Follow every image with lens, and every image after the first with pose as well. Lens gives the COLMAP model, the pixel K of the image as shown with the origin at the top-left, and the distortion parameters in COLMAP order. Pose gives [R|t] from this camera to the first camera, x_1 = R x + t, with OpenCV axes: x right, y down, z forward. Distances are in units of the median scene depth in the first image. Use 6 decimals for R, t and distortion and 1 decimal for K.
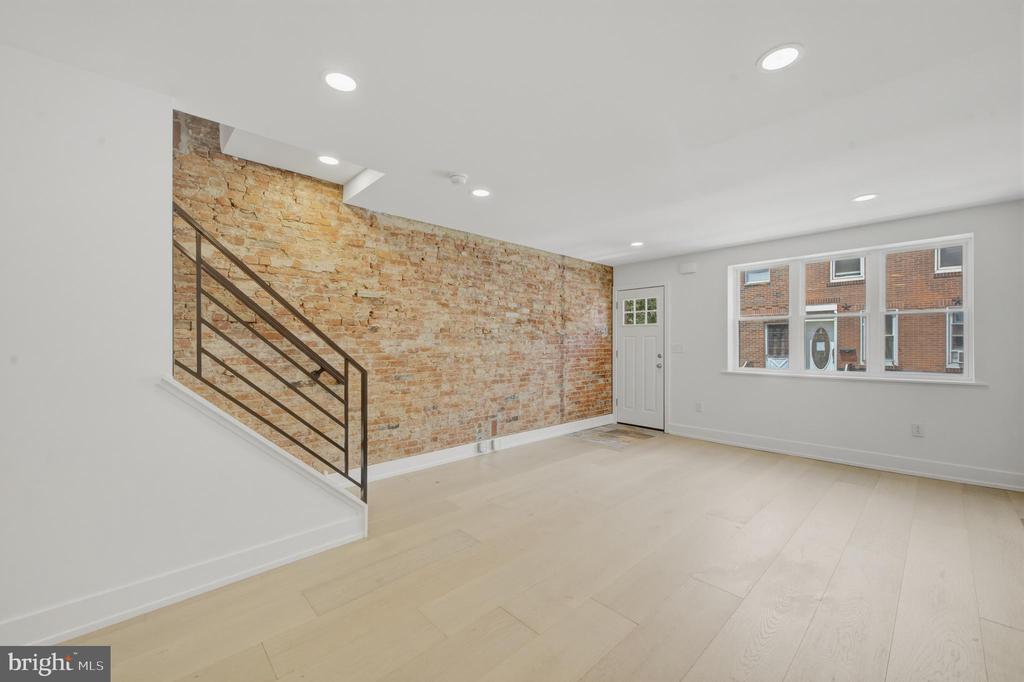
lens RADIAL K [[401.3, 0, 513.6], [0, 401.3, 342.5], [0, 0, 1]] dist [0.002448, -0.000243]
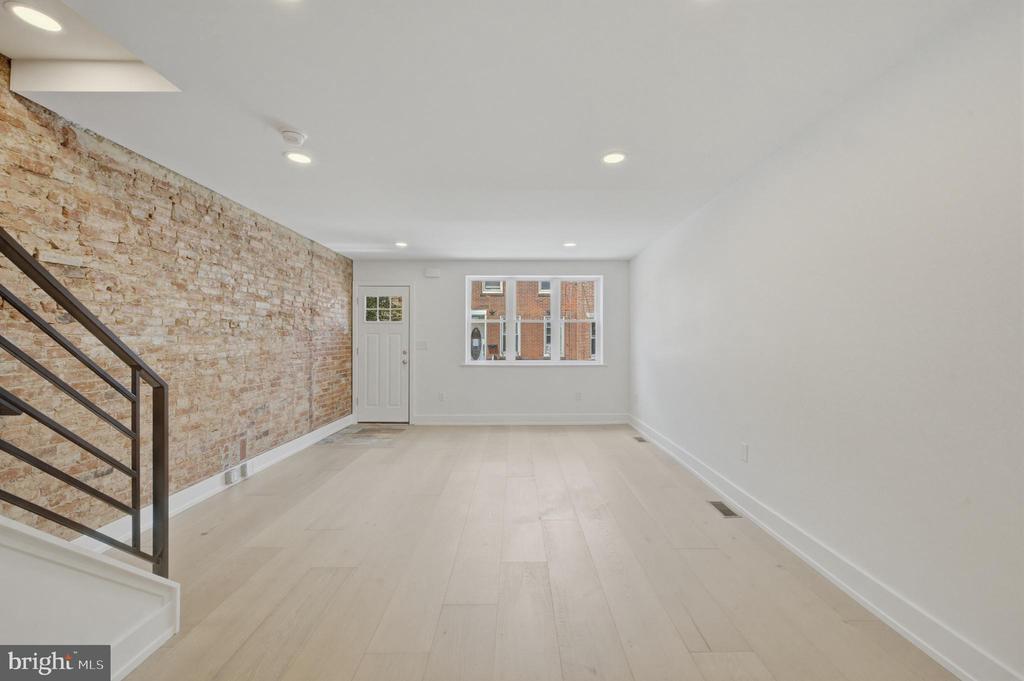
lens RADIAL K [[408.6, 0, 515.3], [0, 408.6, 341.1], [0, 0, 1]] dist [-0.003256, -0.001062]
pose [[0.680911, -0.000184, 0.732366, -0.256100], [-0.004375, 0.999981, 0.004318, -0.002716], [-0.732353, -0.006144, 0.680897, 0.070540]]
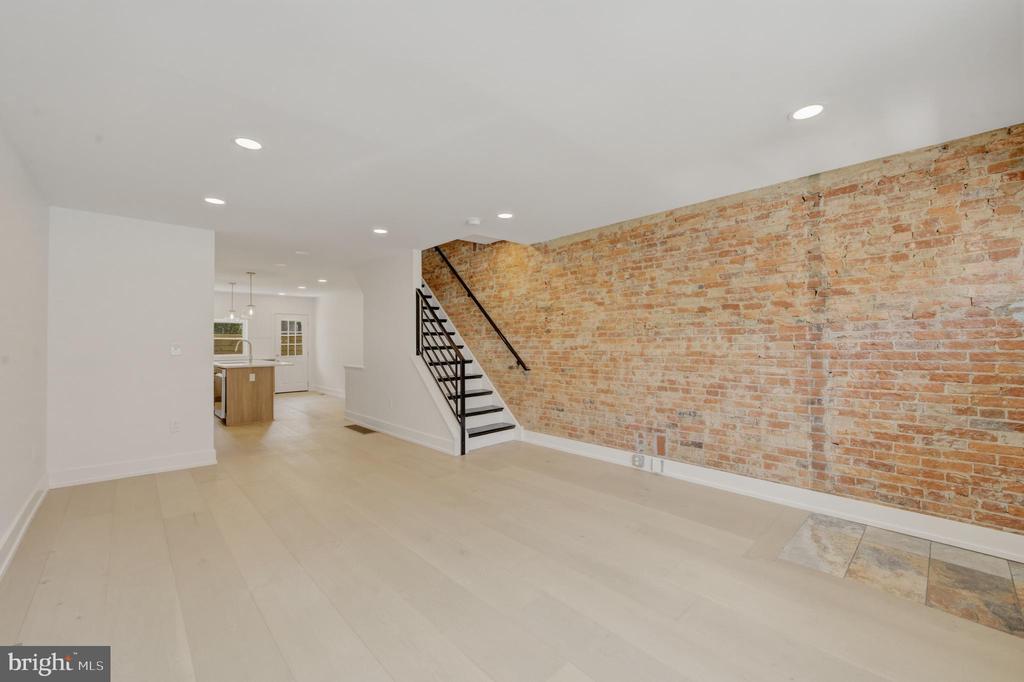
lens RADIAL K [[401.3, 0, 514.5], [0, 401.3, 335.4], [0, 0, 1]] dist [0.002448, -0.000243]
pose [[0.012334, -0.018950, -0.999744, 0.725826], [0.007602, 0.999793, -0.018857, 0.004071], [0.999895, -0.007368, 0.012476, 0.663134]]
